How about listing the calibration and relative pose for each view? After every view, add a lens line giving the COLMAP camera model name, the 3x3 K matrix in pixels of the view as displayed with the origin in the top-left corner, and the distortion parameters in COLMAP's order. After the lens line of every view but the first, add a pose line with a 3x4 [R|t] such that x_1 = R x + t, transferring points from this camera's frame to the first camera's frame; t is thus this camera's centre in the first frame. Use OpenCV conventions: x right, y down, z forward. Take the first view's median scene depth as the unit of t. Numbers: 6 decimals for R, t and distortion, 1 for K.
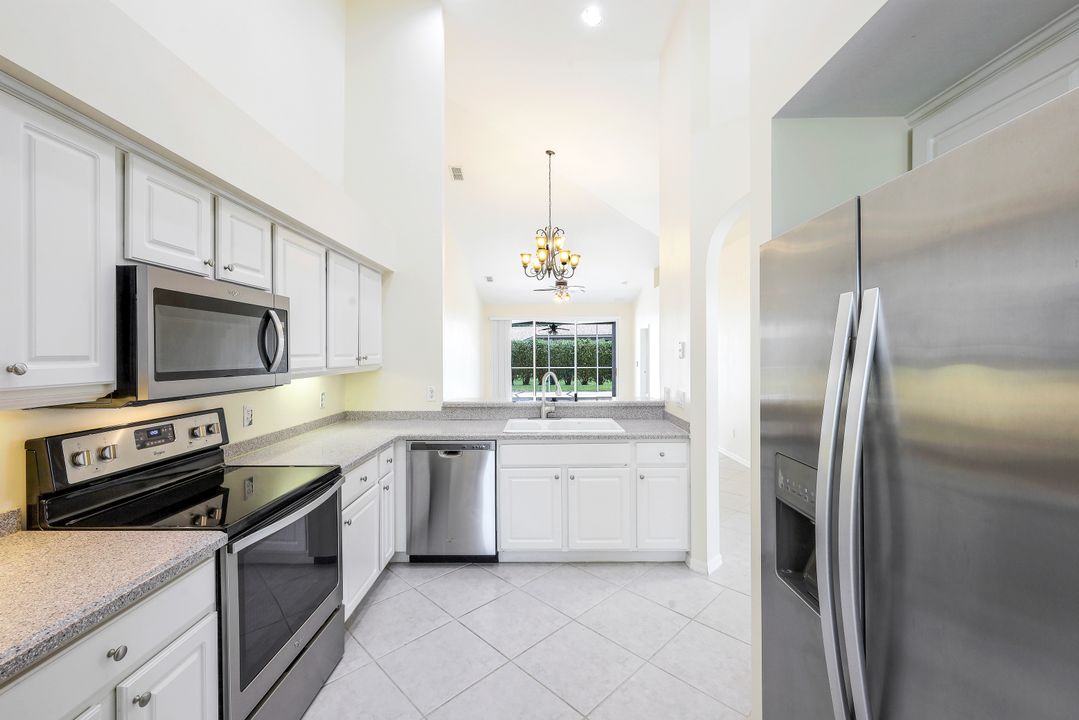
lens RADIAL K [[438.9, 0, 540.0], [0, 438.9, 353.5], [0, 0, 1]] dist [-0.002163, 0.000851]
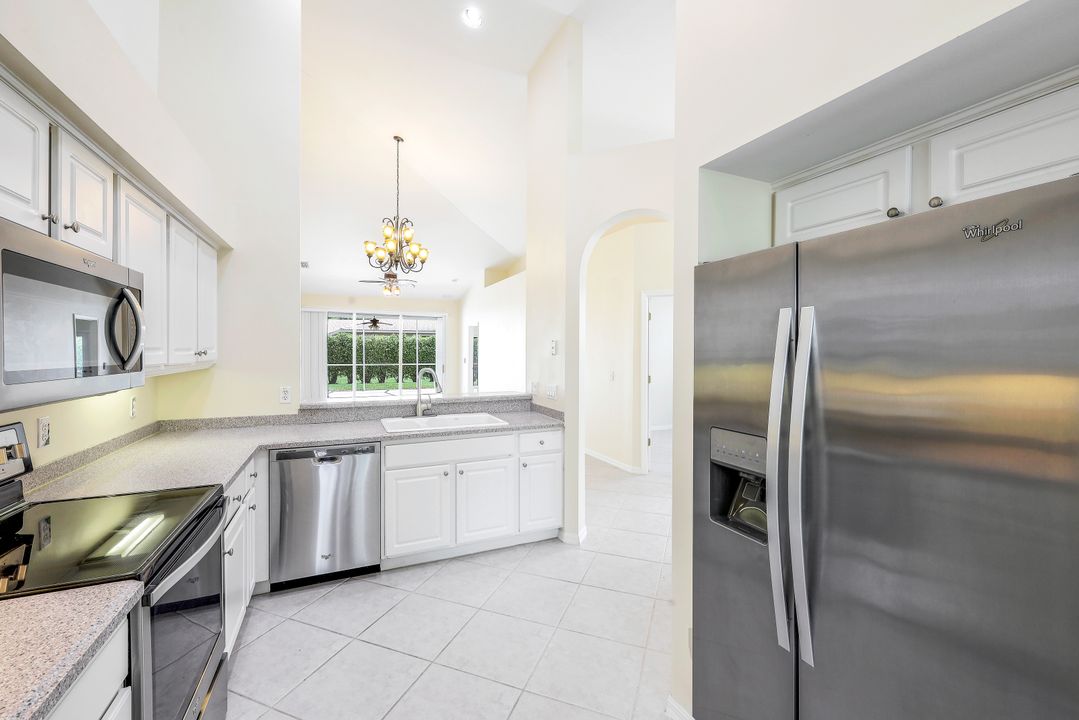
lens RADIAL K [[438.9, 0, 535.6], [0, 438.9, 352.5], [0, 0, 1]] dist [-0.002163, 0.000851]
pose [[0.910406, 0.006155, 0.413670, -0.188348], [-0.008180, 0.999962, 0.003124, 0.002110], [-0.413635, -0.006228, 0.910421, 0.011442]]
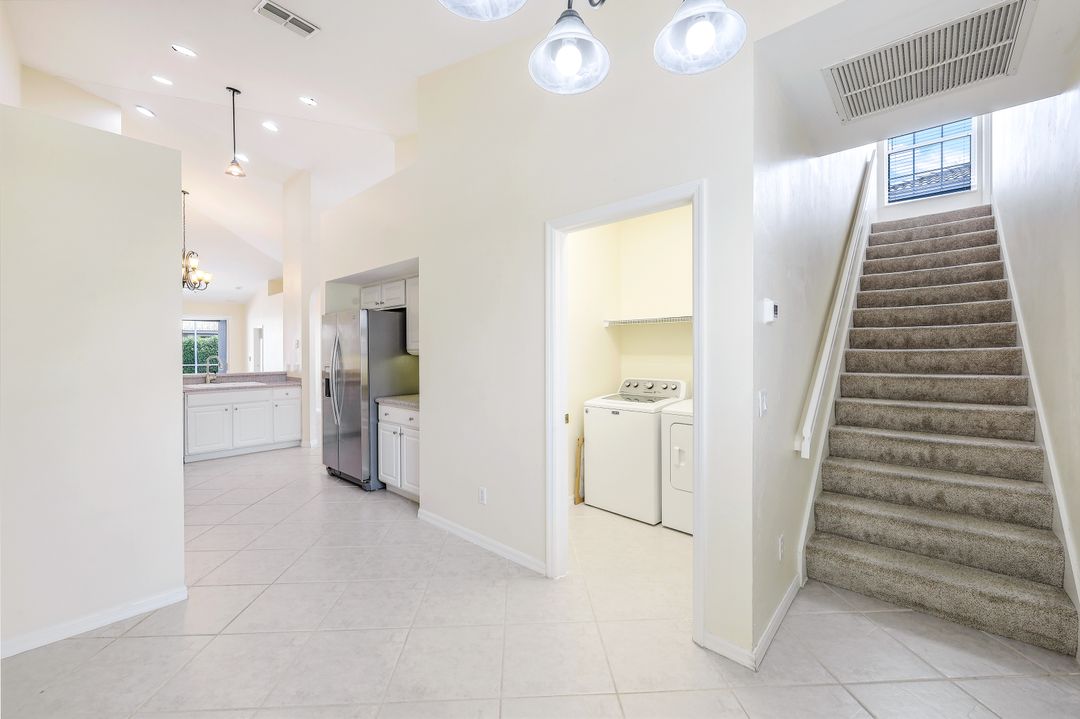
lens RADIAL K [[439.3, 0, 542.9], [0, 439.3, 356.4], [0, 0, 1]] dist [-0.002163, 0.000851]
pose [[0.668950, -0.004167, 0.743295, -0.454061], [-0.000482, 0.999982, 0.006039, 0.038945], [-0.743307, -0.004398, 0.668936, -1.285881]]
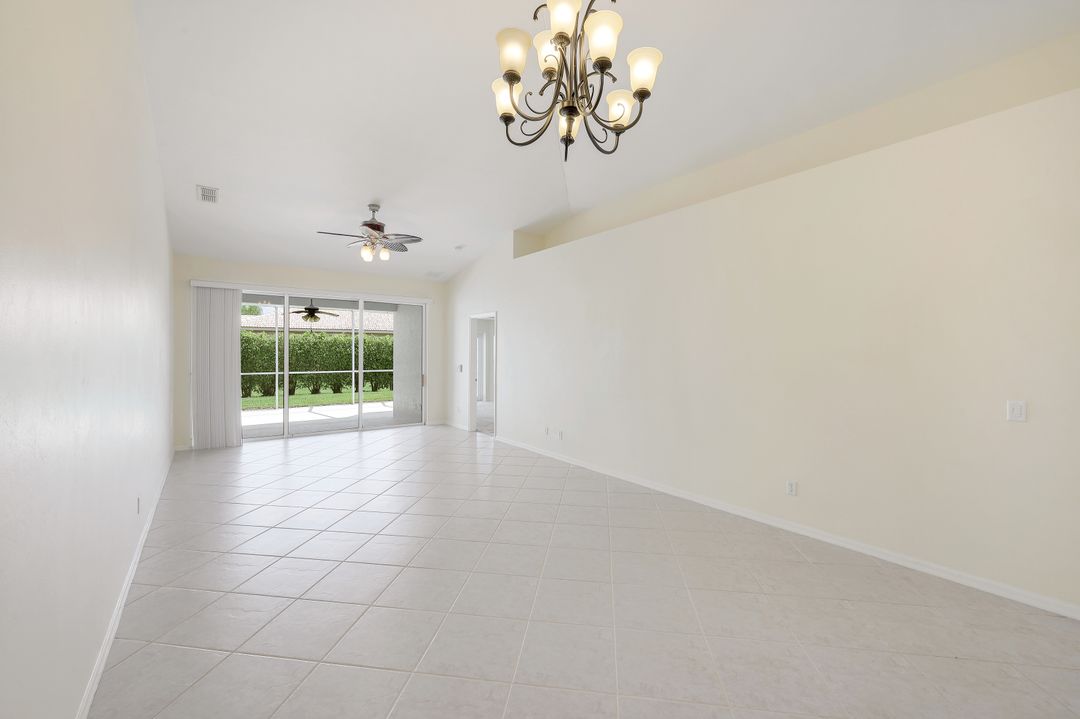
lens RADIAL K [[439.3, 0, 545.2], [0, 439.3, 358.6], [0, 0, 1]] dist [-0.002163, 0.000851]
pose [[0.794842, 0.004023, 0.606803, -0.393115], [-0.009182, 0.999943, 0.005397, 0.020549], [-0.606747, -0.009861, 0.794834, 1.306216]]
